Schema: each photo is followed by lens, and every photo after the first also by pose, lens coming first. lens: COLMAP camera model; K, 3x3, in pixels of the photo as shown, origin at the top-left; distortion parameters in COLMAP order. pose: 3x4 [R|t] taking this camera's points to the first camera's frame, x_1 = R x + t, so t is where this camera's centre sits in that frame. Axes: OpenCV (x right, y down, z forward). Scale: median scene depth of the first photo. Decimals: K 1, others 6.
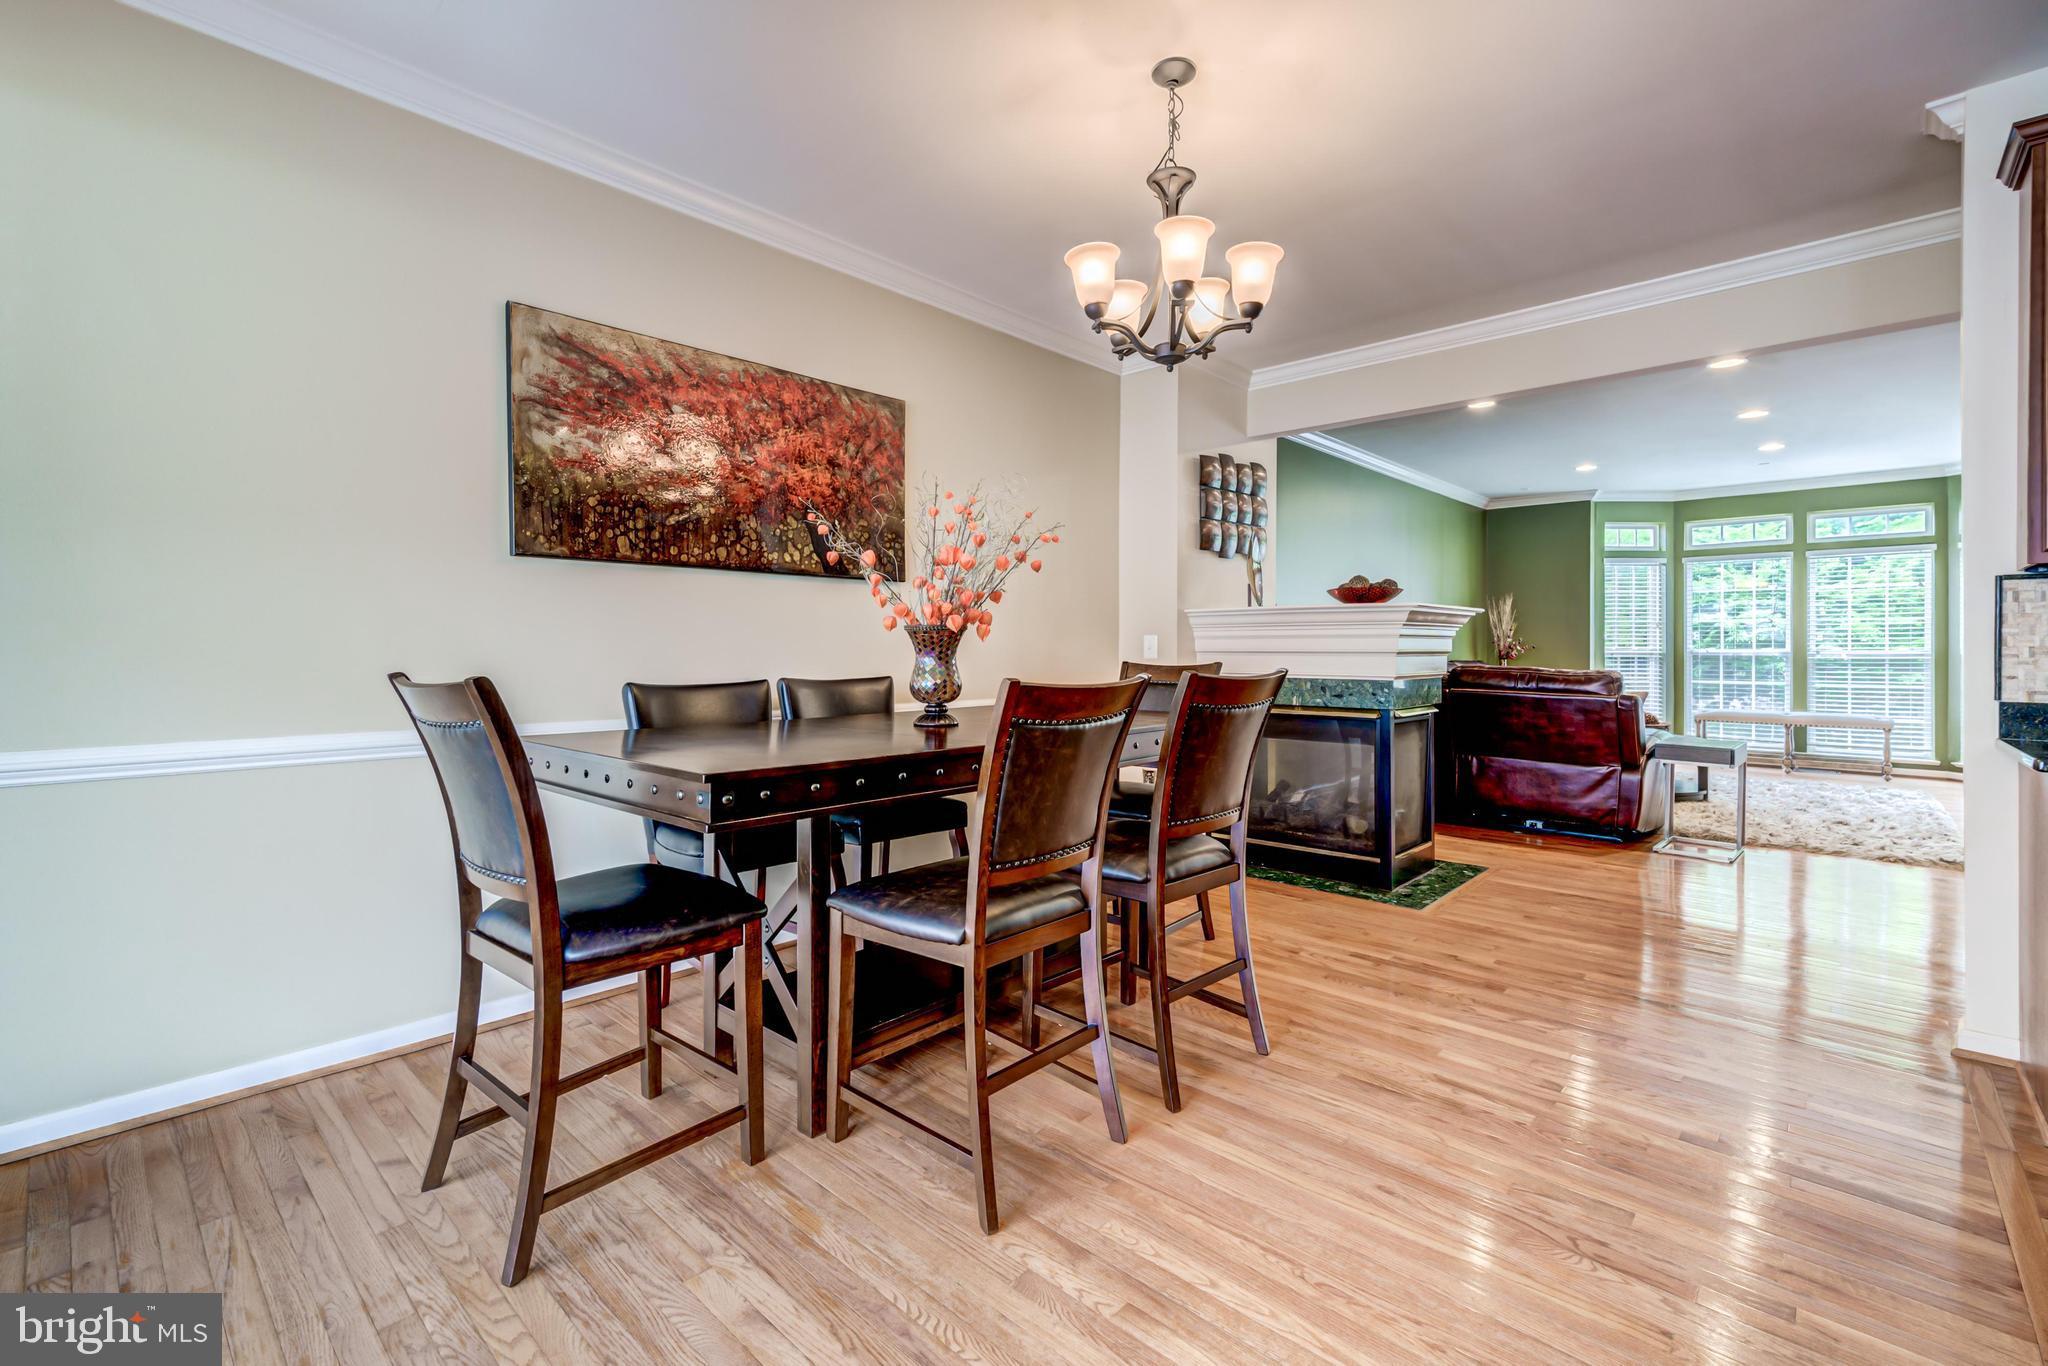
lens RADIAL K [[909.8, 0, 1013.7], [0, 909.8, 648.3], [0, 0, 1]] dist [0.005476, 0.000285]
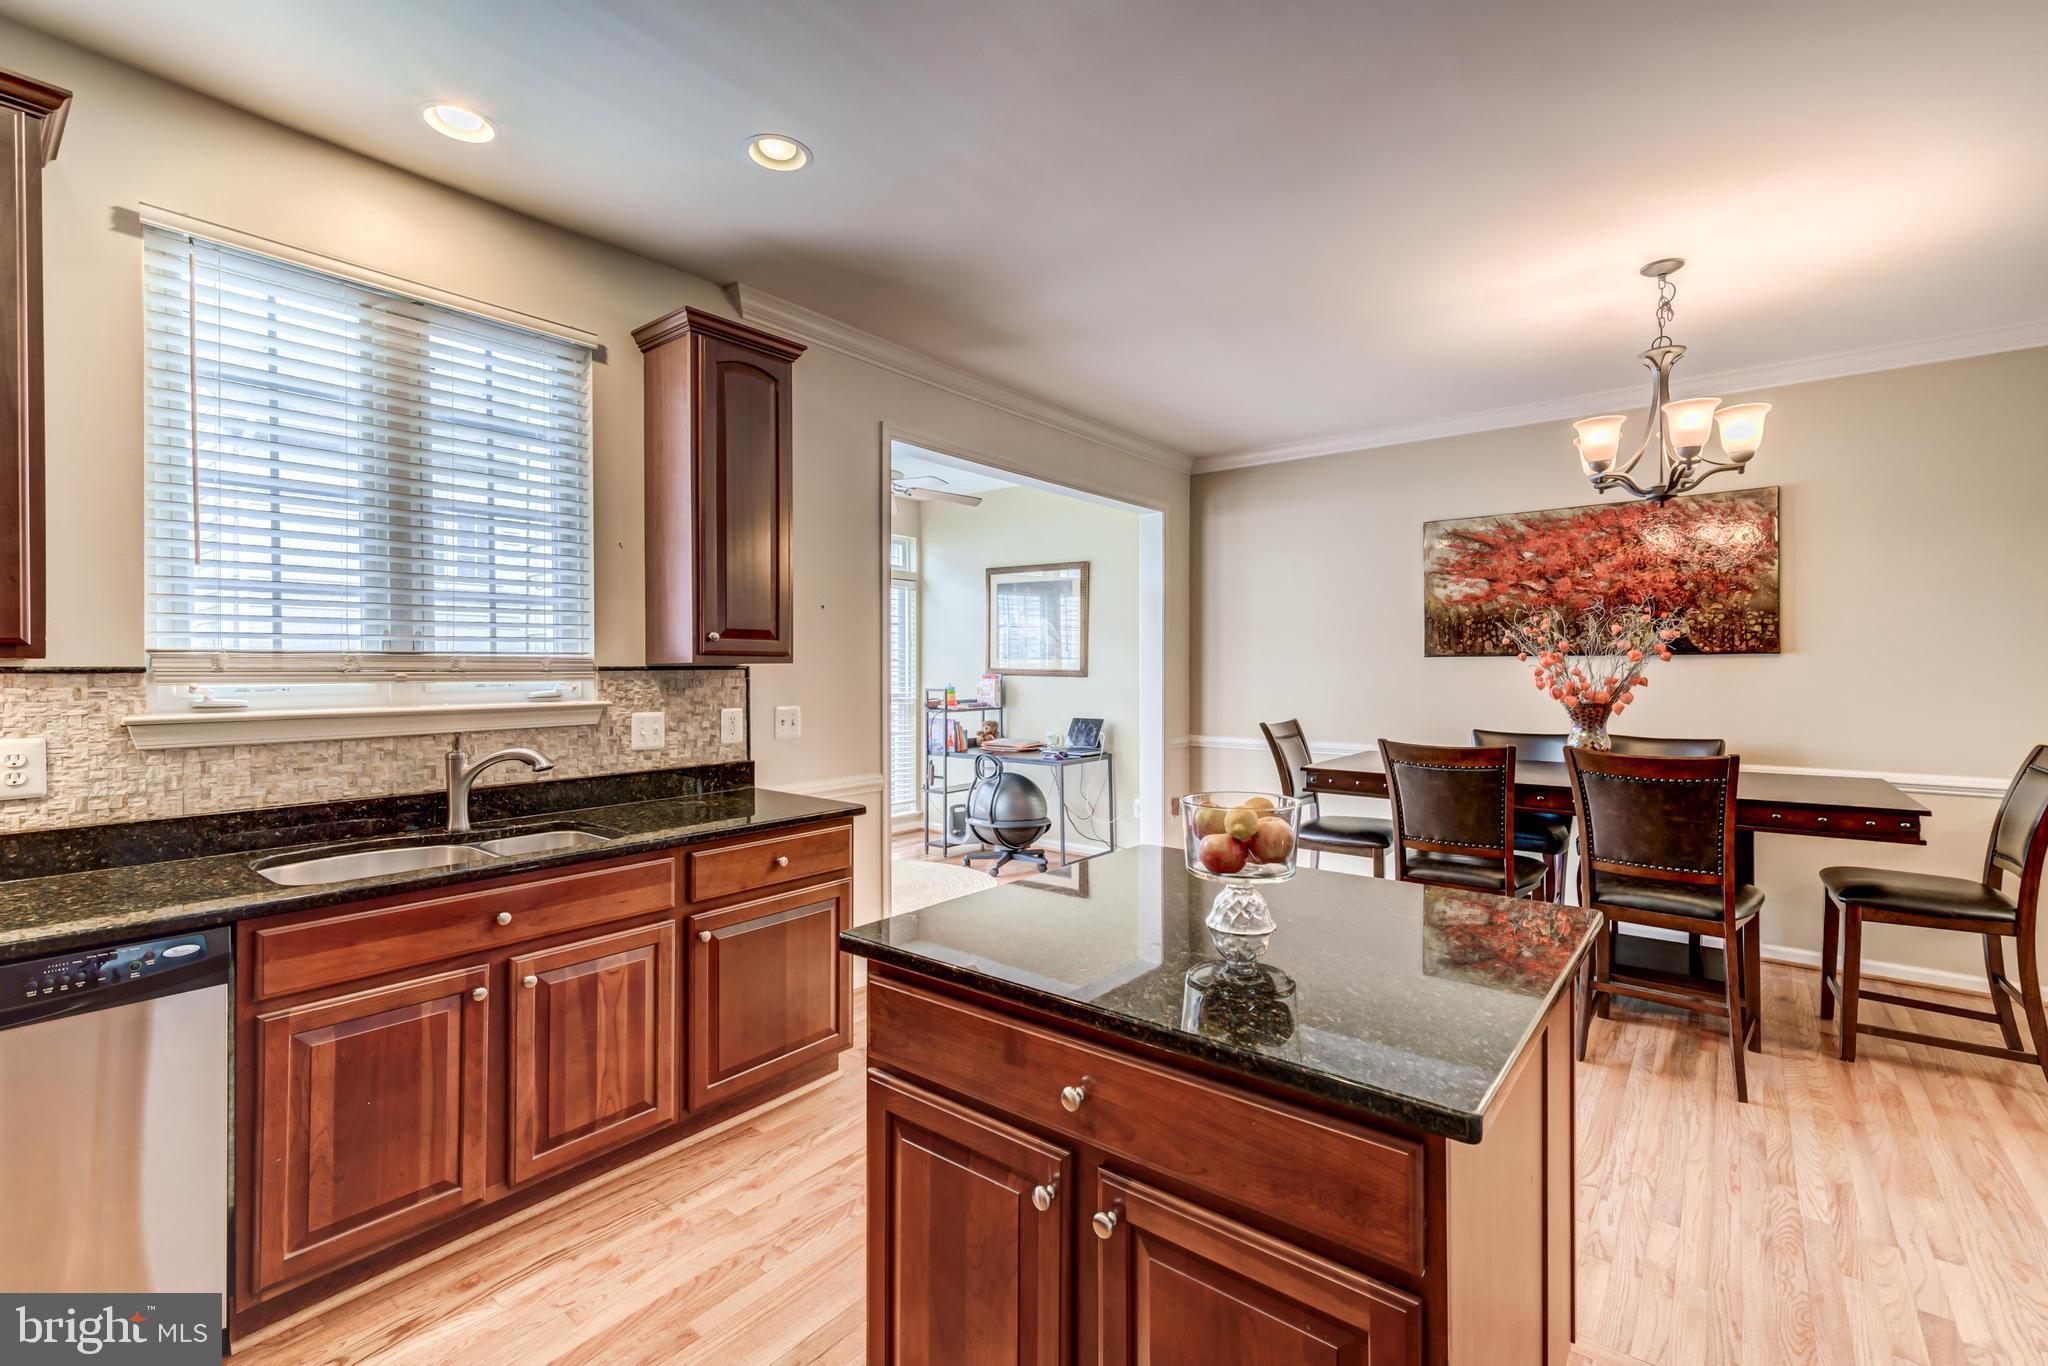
lens RADIAL K [[907.6, 0, 1017.1], [0, 907.6, 674.2], [0, 0, 1]] dist [-0.000490, -0.000079]
pose [[0.065118, 0.005323, -0.997863, 0.943112], [0.001980, 0.999983, 0.005464, -0.058793], [0.997876, -0.002331, 0.065106, 0.029190]]
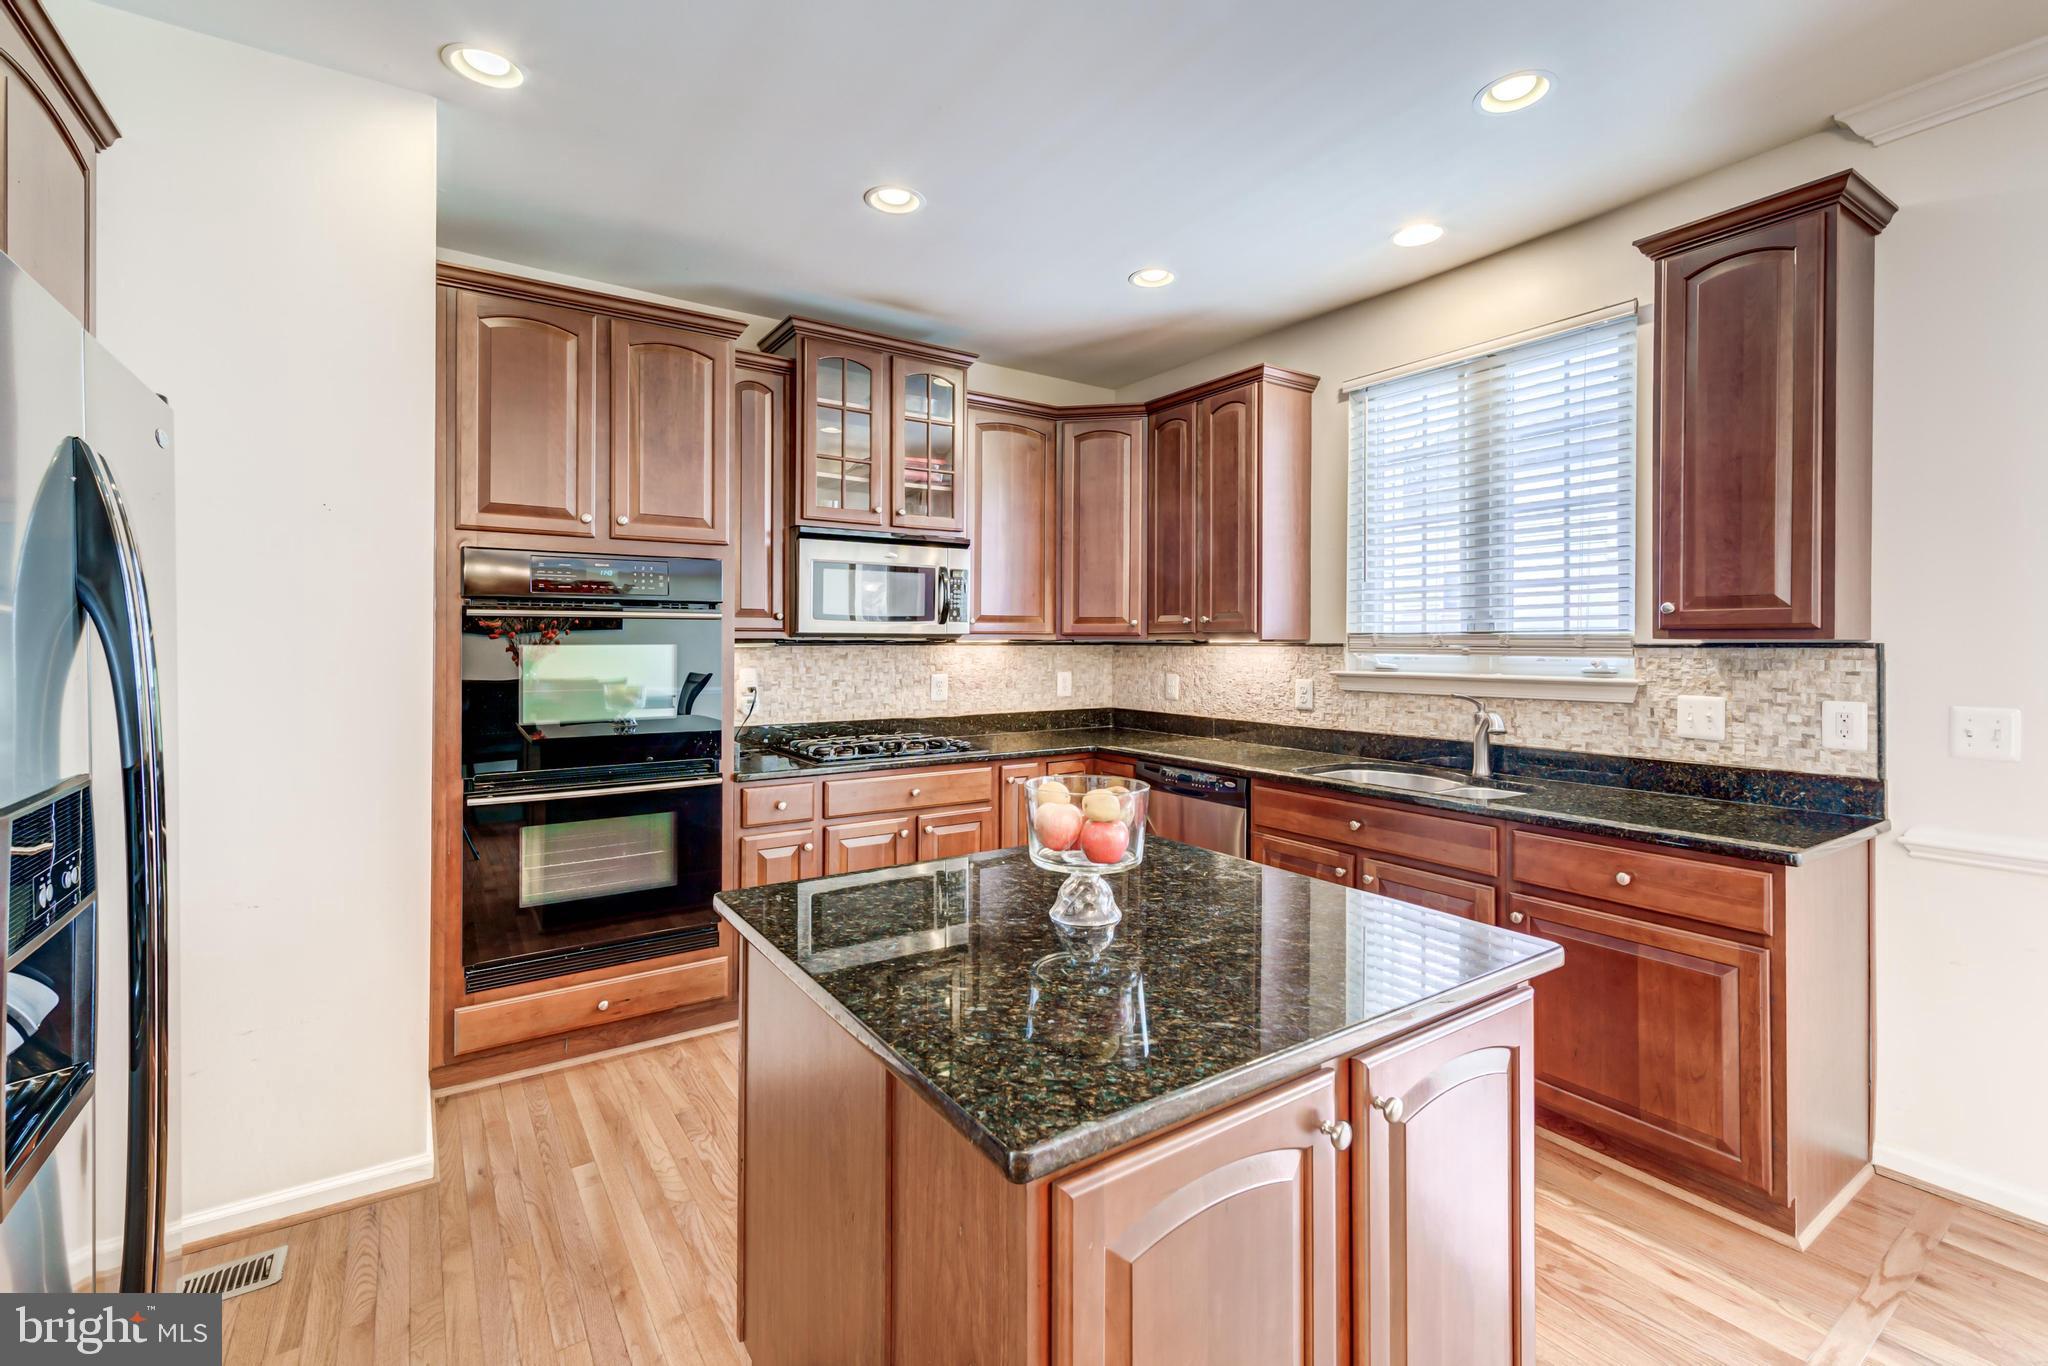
lens RADIAL K [[891.3, 0, 1030.0], [0, 891.3, 642.3], [0, 0, 1]] dist [0.007509, 0.000141]
pose [[-0.973568, -0.003576, 0.228370, 0.425207], [-0.003642, 0.999993, 0.000131, -0.061183], [-0.228369, -0.000704, -0.973574, 0.591169]]
